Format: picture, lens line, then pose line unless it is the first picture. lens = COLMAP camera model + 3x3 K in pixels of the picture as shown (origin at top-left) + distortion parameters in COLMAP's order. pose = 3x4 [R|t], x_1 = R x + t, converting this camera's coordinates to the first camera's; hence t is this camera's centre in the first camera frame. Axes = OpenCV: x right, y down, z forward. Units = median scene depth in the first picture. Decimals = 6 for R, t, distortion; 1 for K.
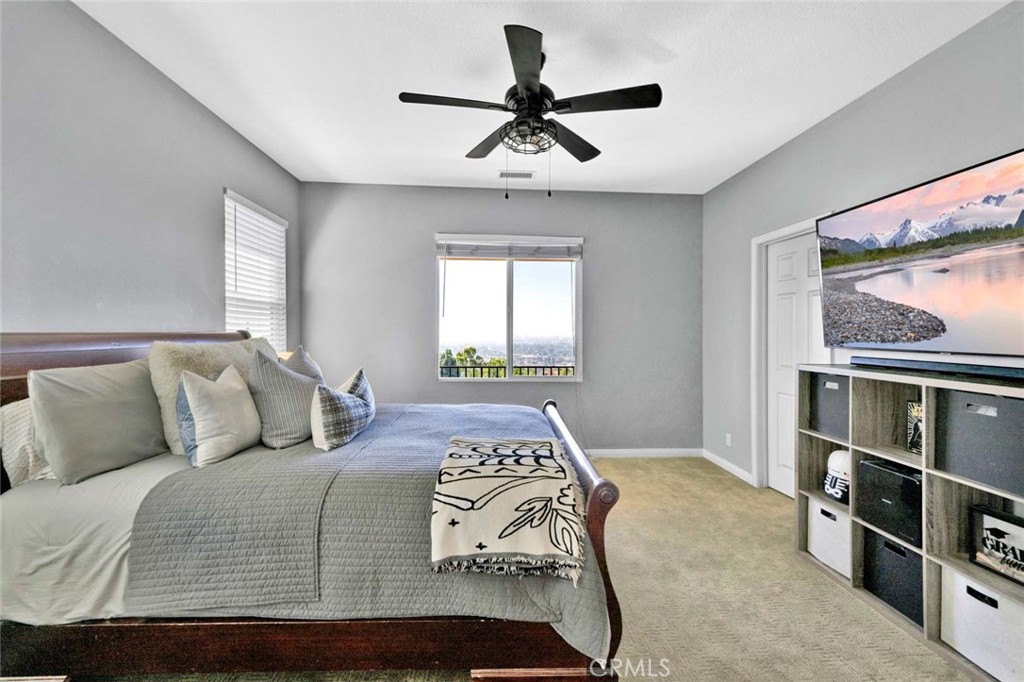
lens RADIAL K [[425.5, 0, 509.4], [0, 425.5, 345.0], [0, 0, 1]] dist [0.042203, 0.000086]
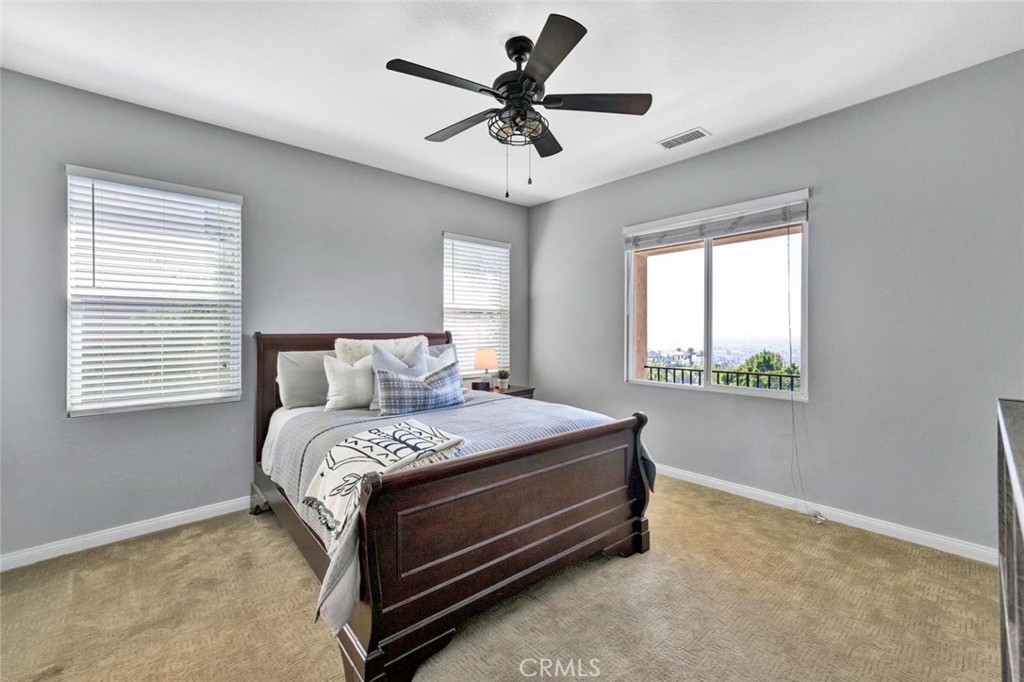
lens RADIAL K [[423.1, 0, 512.0], [0, 423.1, 341.0], [0, 0, 1]] dist [0.023184, 0.000072]
pose [[0.629574, 0.008382, -0.776895, 0.456884], [-0.017346, 0.999844, -0.003269, 0.000840], [0.776746, 0.015534, 0.629622, 0.231717]]
